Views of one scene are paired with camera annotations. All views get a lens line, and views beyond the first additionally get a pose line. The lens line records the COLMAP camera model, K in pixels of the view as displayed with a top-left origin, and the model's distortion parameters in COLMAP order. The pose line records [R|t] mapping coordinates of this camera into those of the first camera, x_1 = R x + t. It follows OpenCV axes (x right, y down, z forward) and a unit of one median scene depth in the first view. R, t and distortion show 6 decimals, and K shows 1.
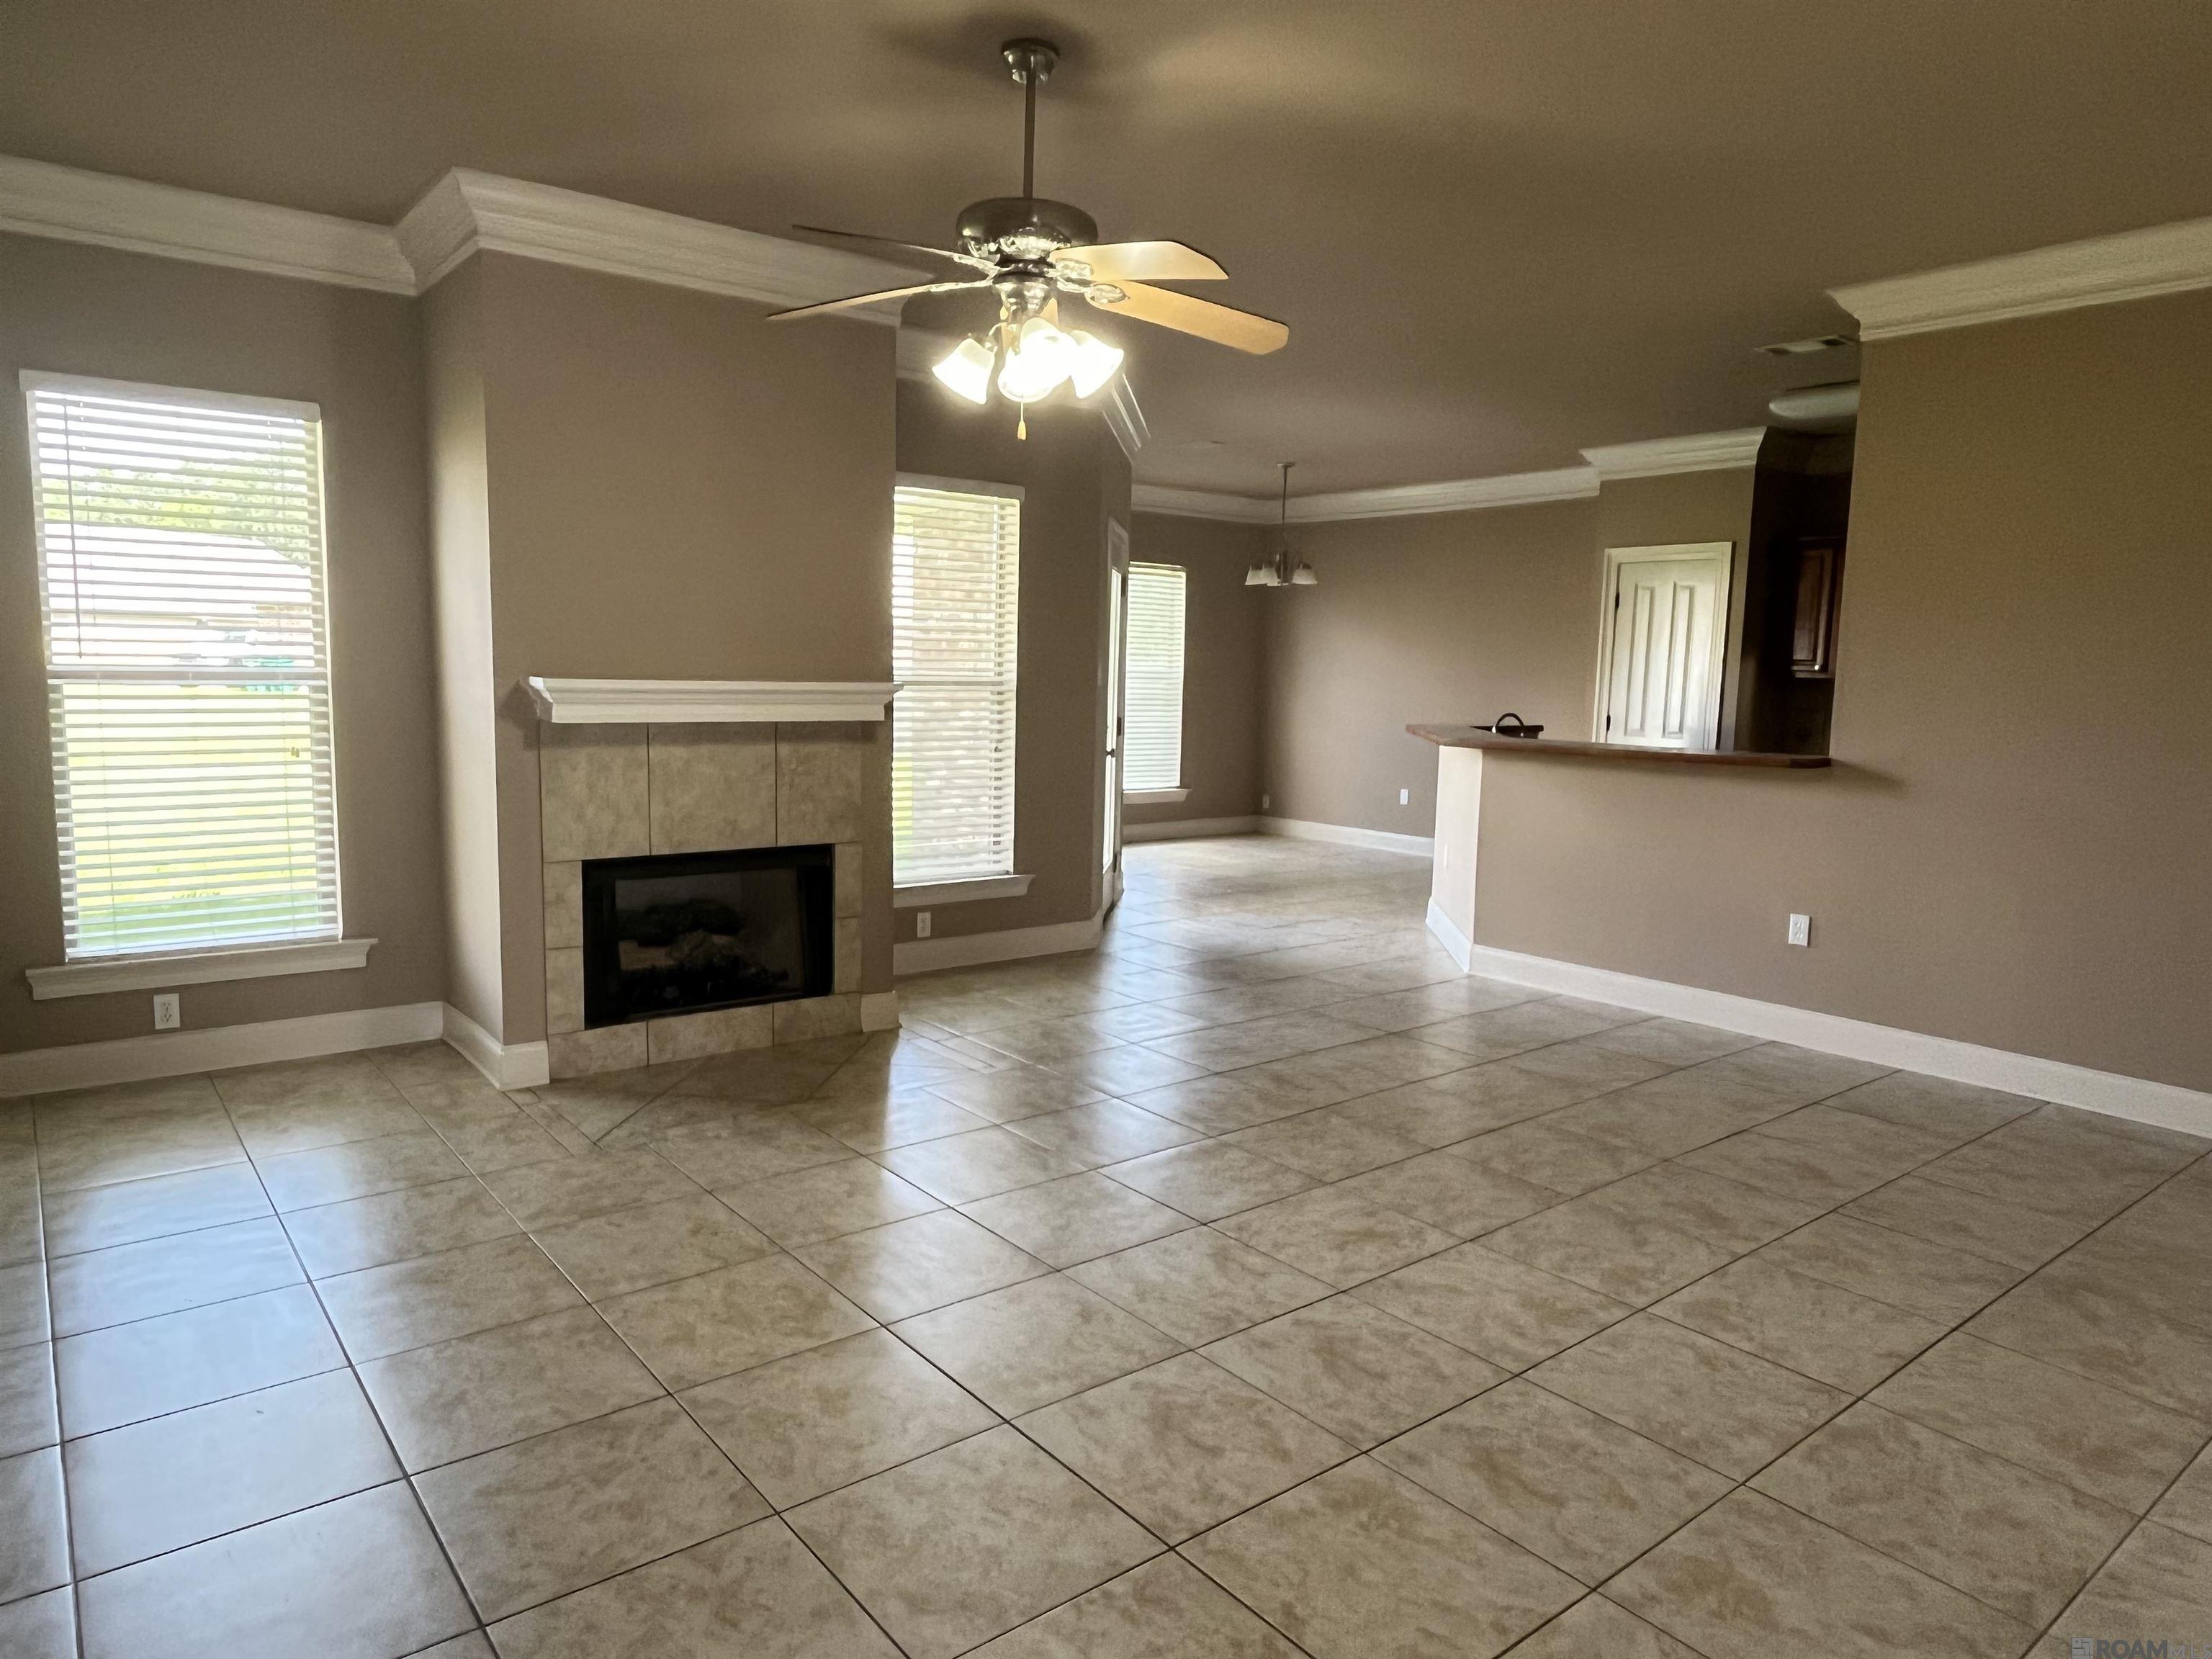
lens RADIAL K [[1394.0, 0, 1106.0], [0, 1394.0, 829.5], [0, 0, 1]] dist [-0.024088, -0.001289]
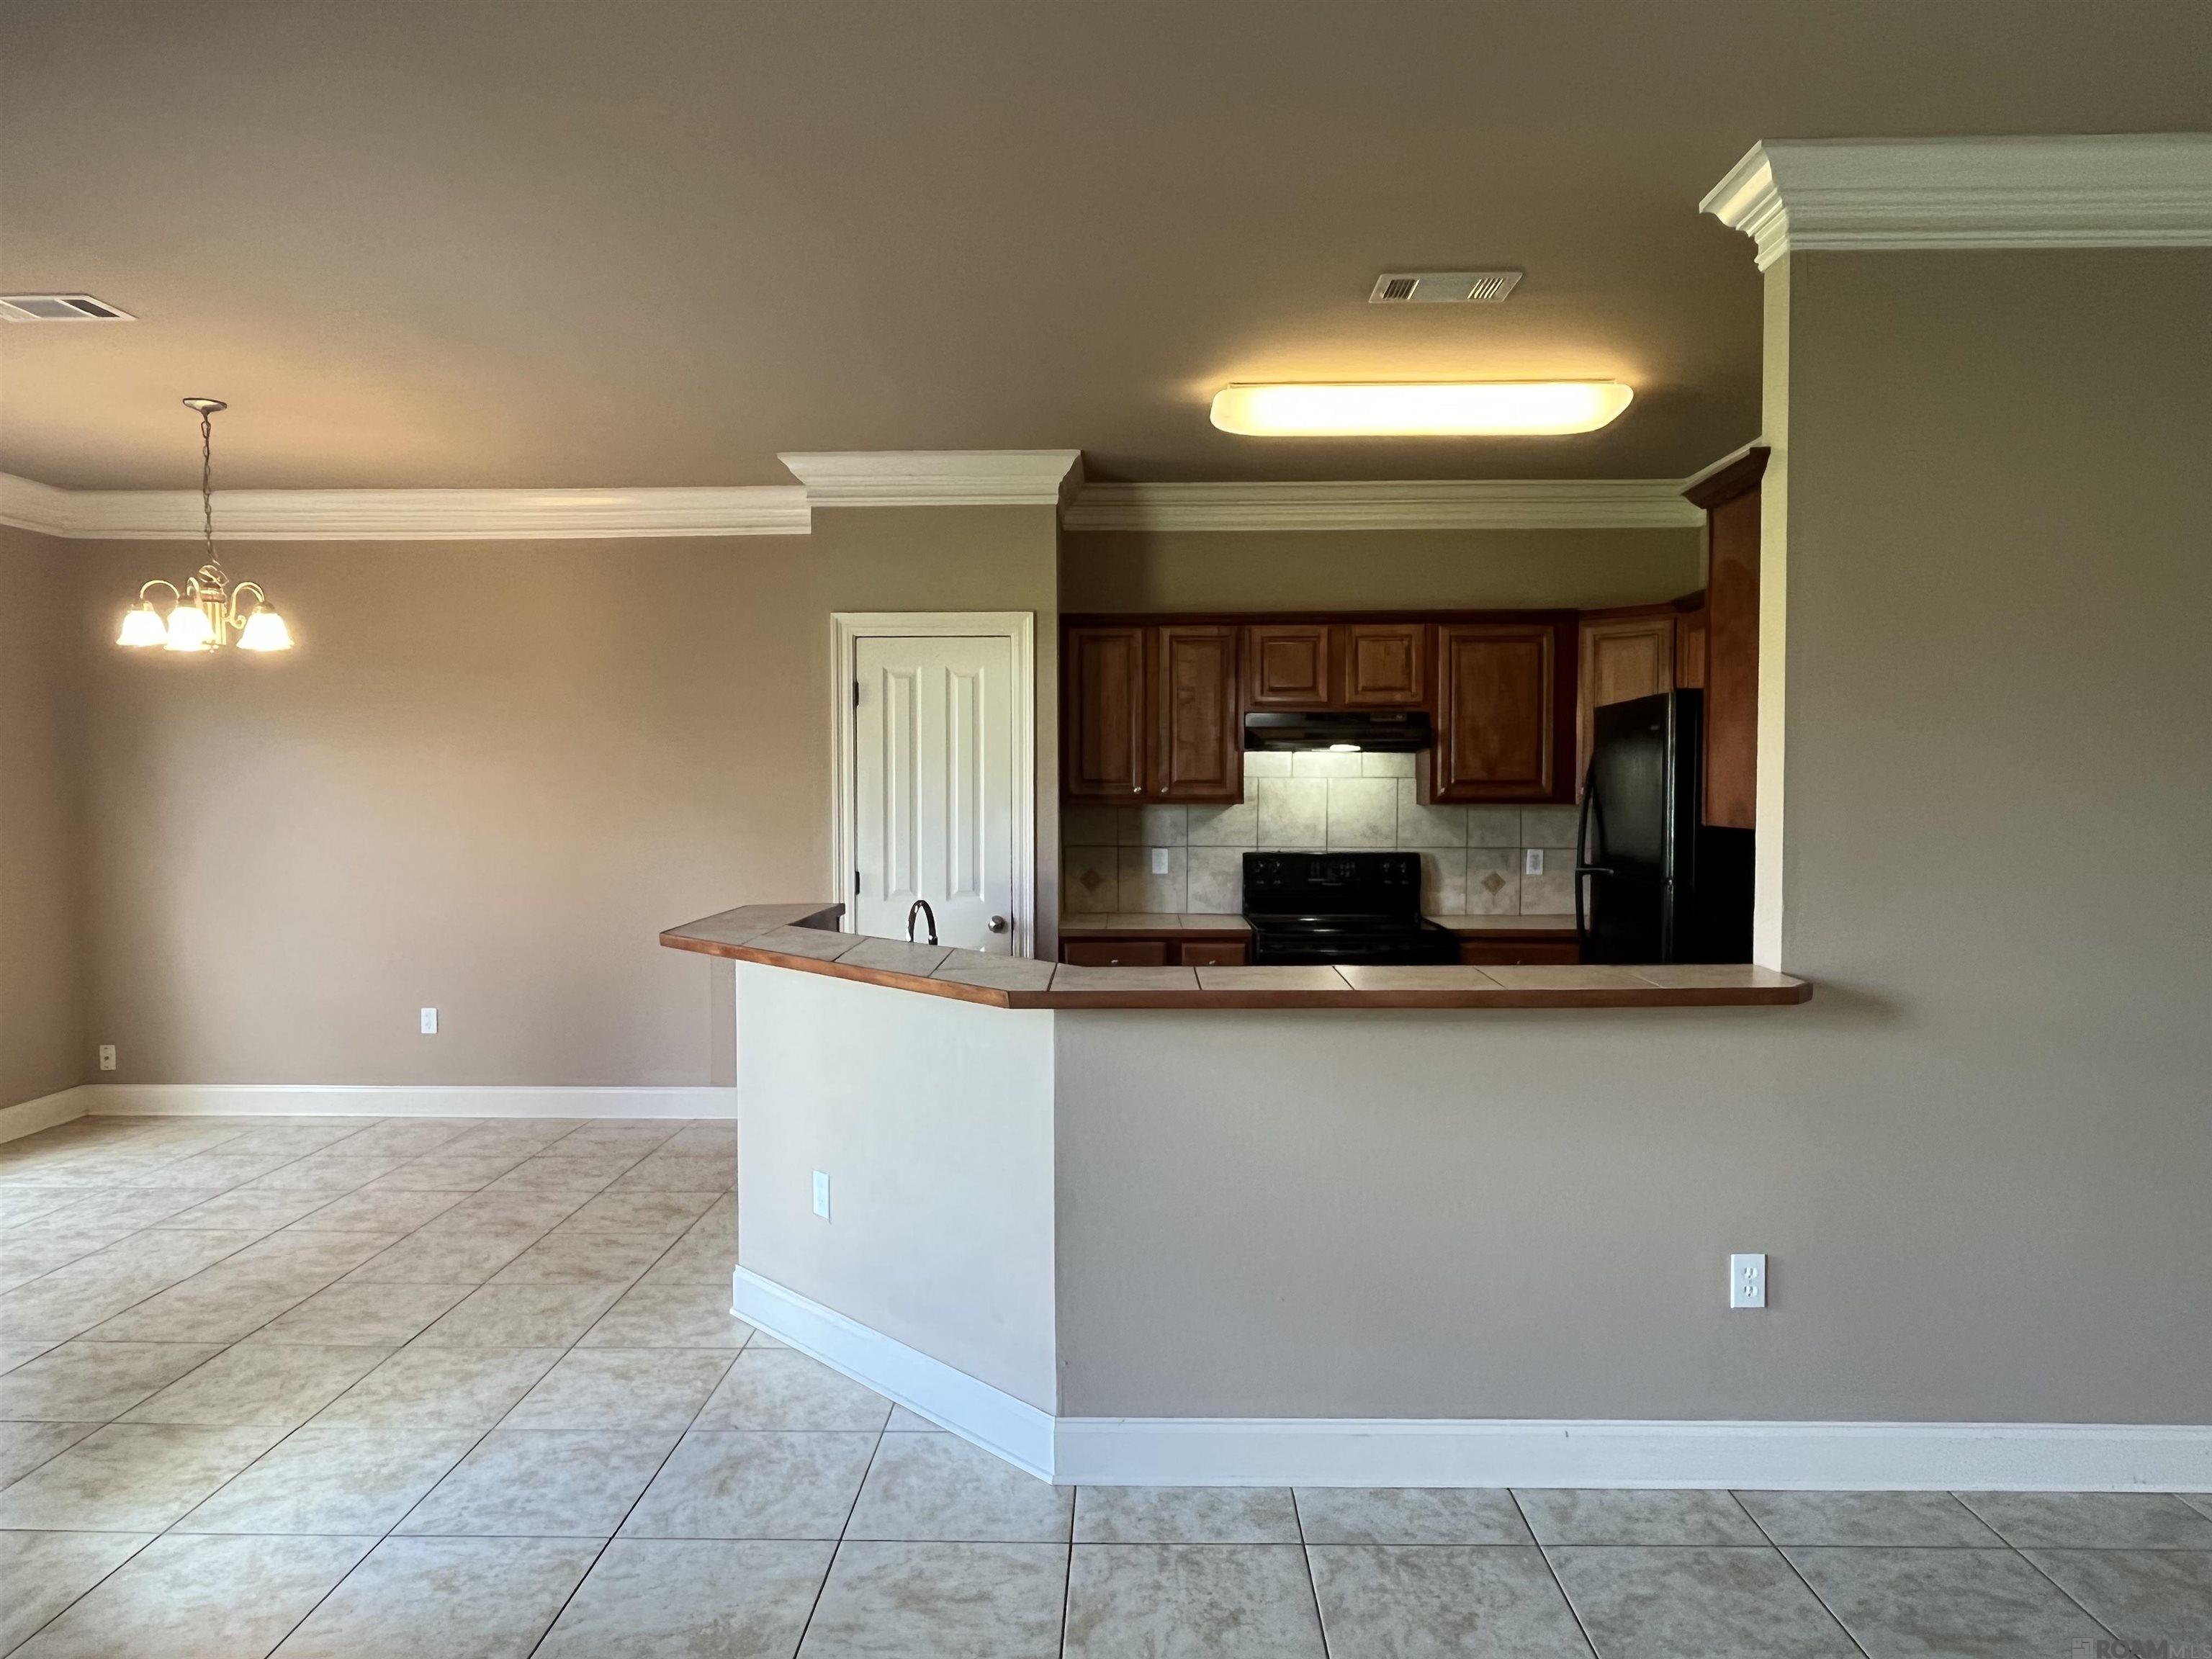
lens RADIAL K [[1394.0, 0, 1106.0], [0, 1394.0, 829.5], [0, 0, 1]] dist [-0.024088, -0.001289]
pose [[0.641440, -0.056763, 0.765070, -0.054618], [0.107849, 0.994027, -0.016672, -0.079584], [-0.759555, 0.093206, 0.643731, 0.503678]]
